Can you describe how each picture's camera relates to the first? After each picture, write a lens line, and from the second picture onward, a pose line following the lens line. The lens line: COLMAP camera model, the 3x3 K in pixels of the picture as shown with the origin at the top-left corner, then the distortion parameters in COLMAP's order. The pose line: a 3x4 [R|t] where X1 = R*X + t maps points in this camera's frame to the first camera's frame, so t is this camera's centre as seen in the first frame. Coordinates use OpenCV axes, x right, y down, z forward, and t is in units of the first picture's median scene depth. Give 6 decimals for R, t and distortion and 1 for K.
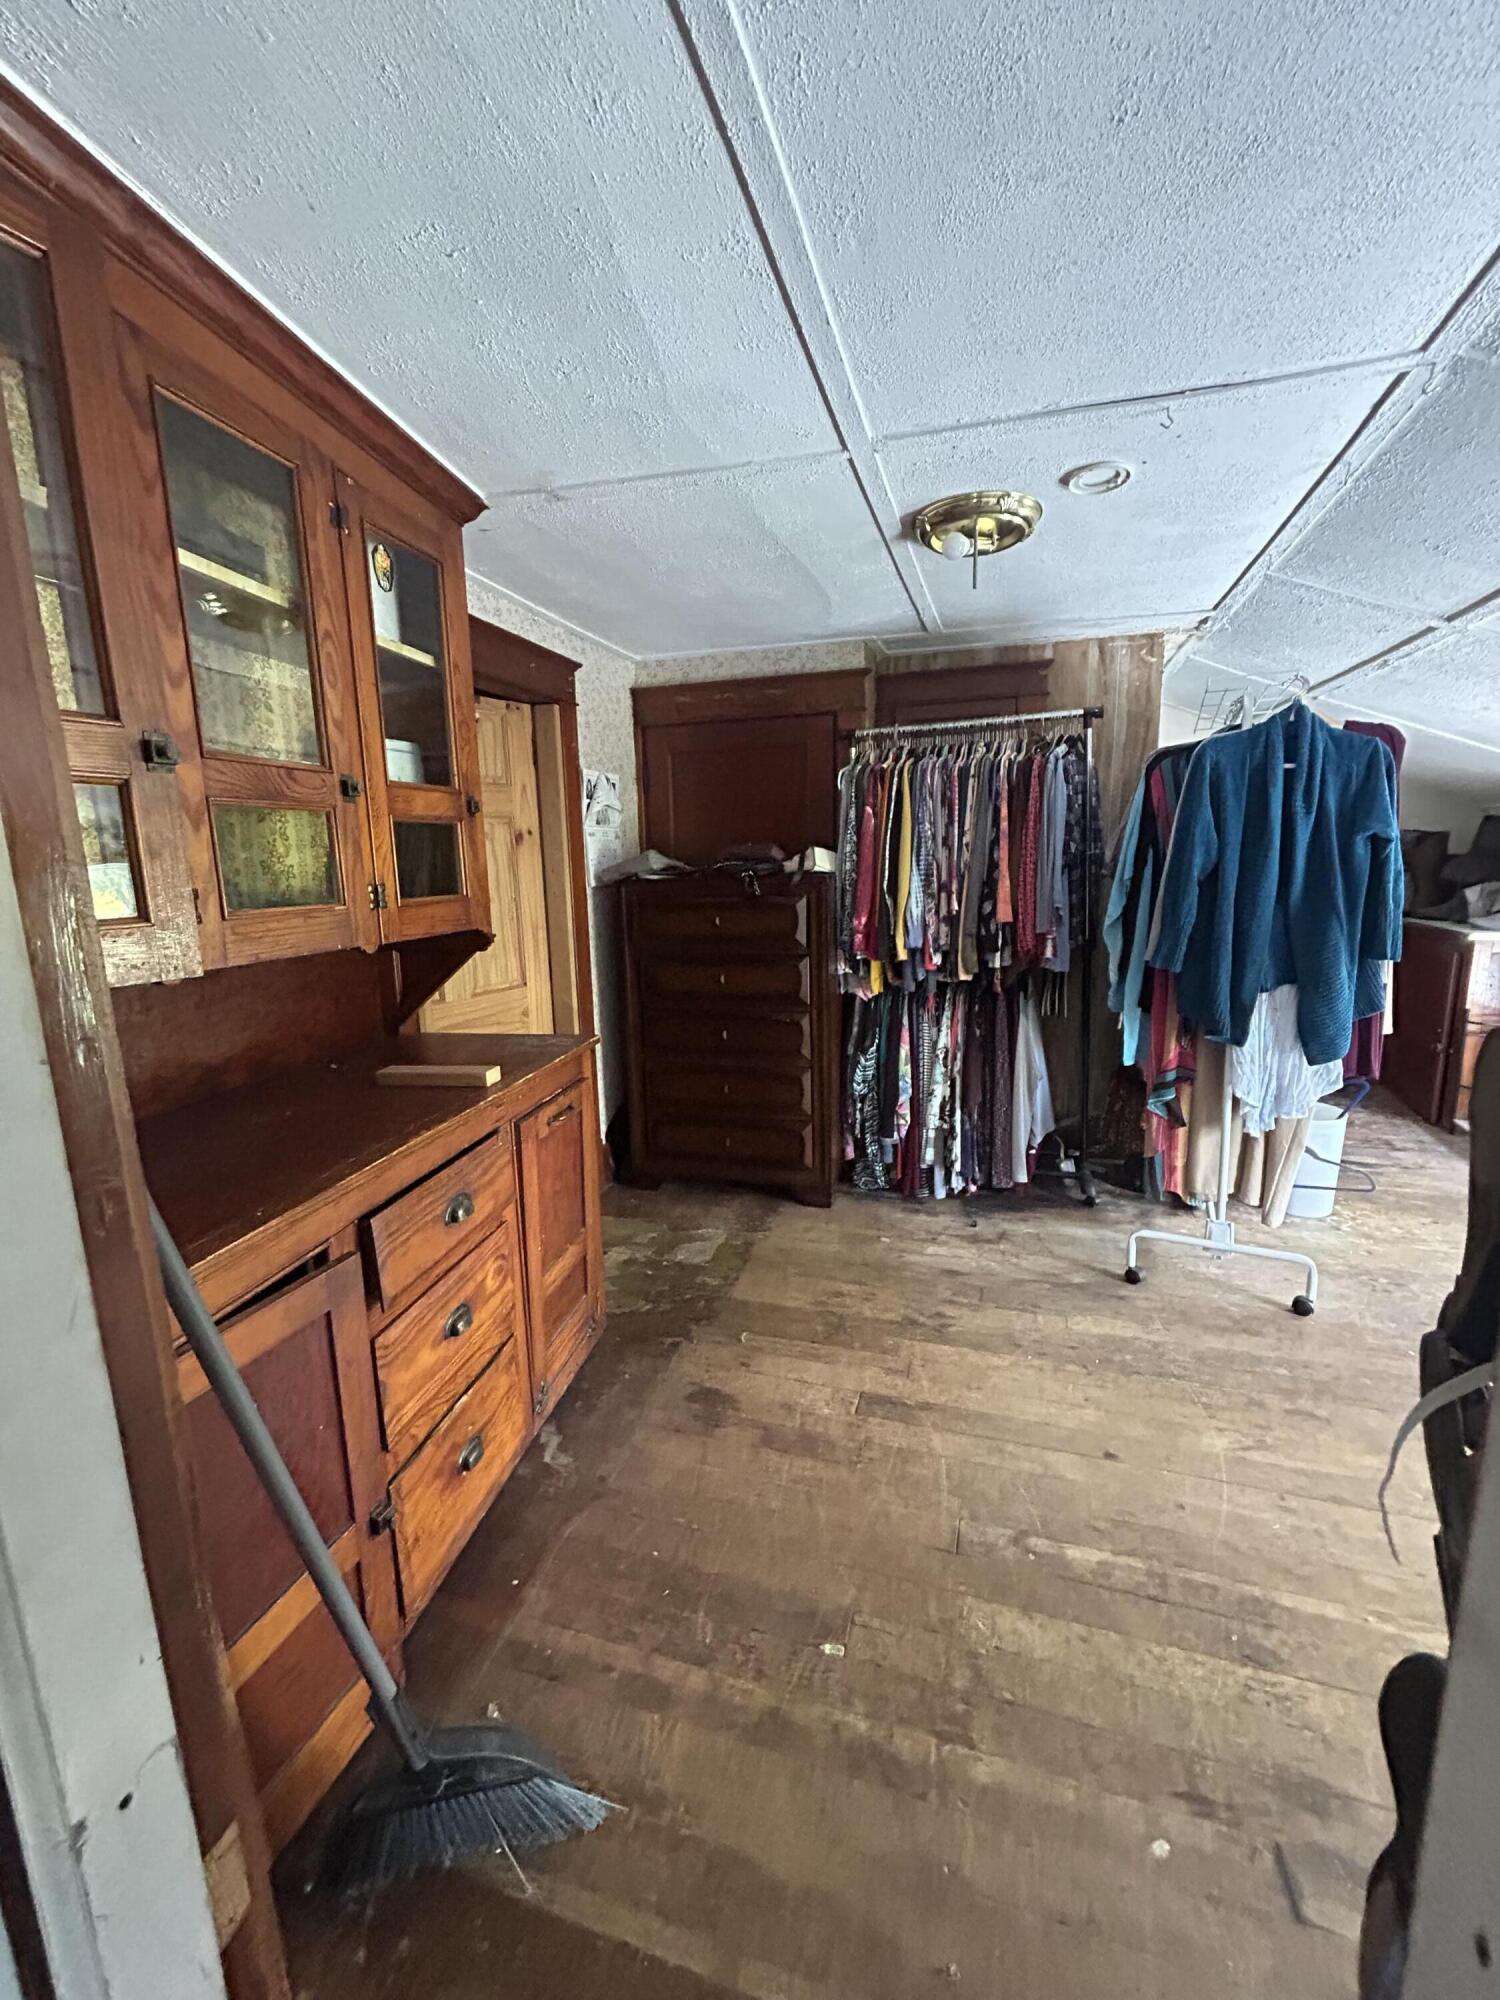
lens RADIAL K [[808.1, 0, 742.6], [0, 808.1, 997.2], [0, 0, 1]] dist [0.004474, 0.002635]
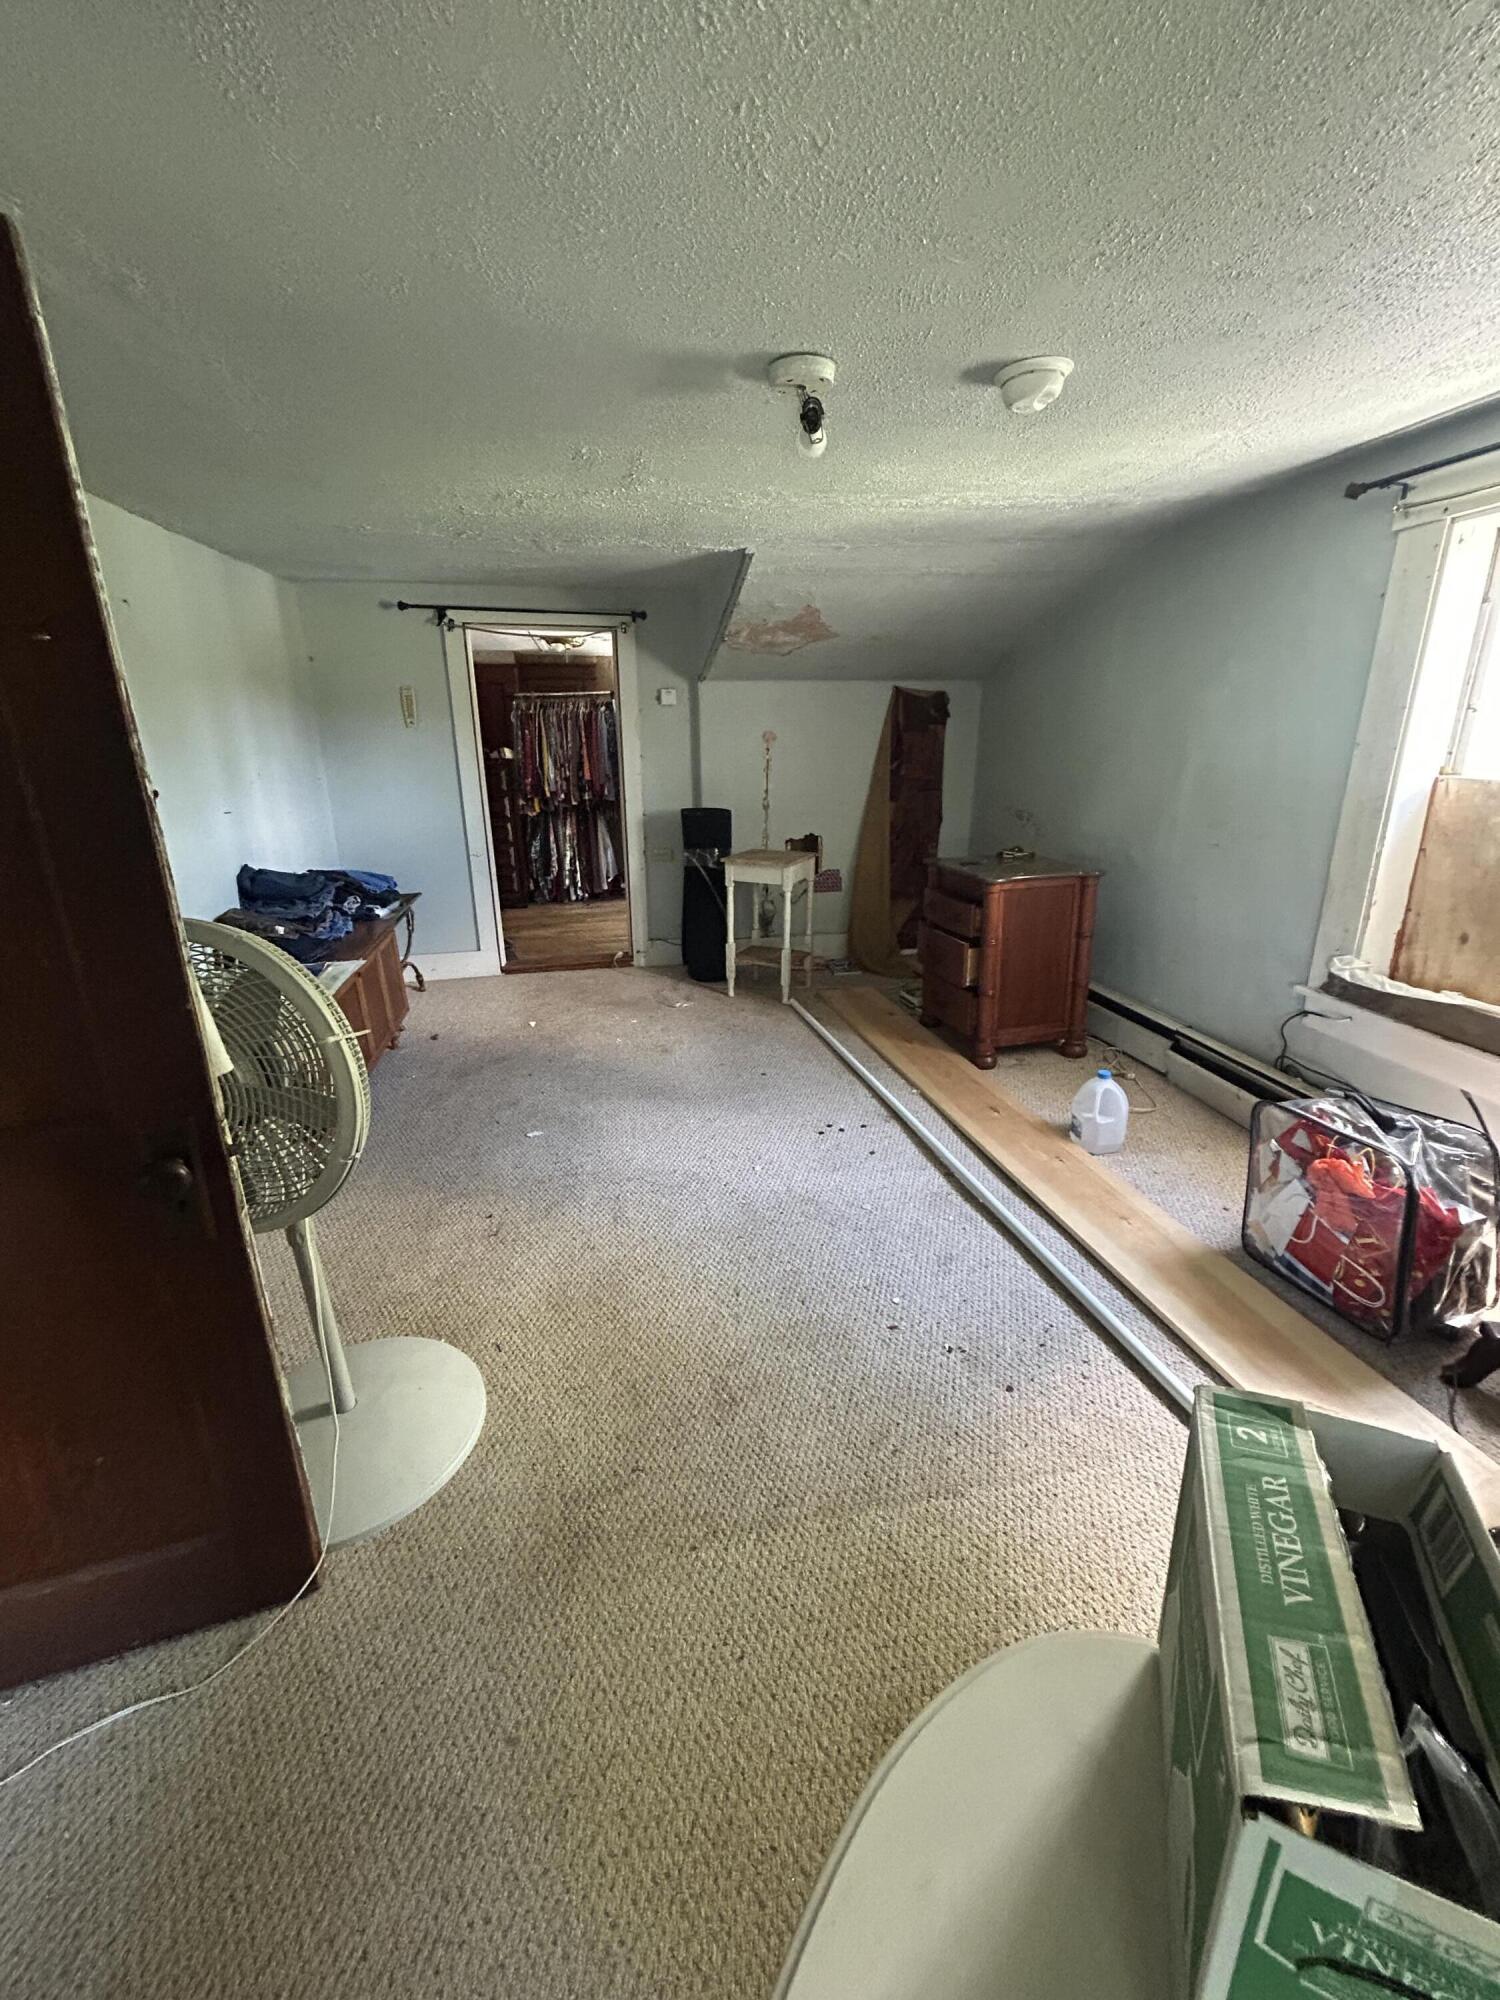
lens RADIAL K [[808.1, 0, 752.5], [0, 808.1, 991.0], [0, 0, 1]] dist [0.004474, 0.002635]
pose [[0.875778, -0.131118, 0.464566, -0.443835], [0.071308, 0.986985, 0.144138, 0.211716], [-0.477419, -0.093105, 0.873729, -1.382752]]
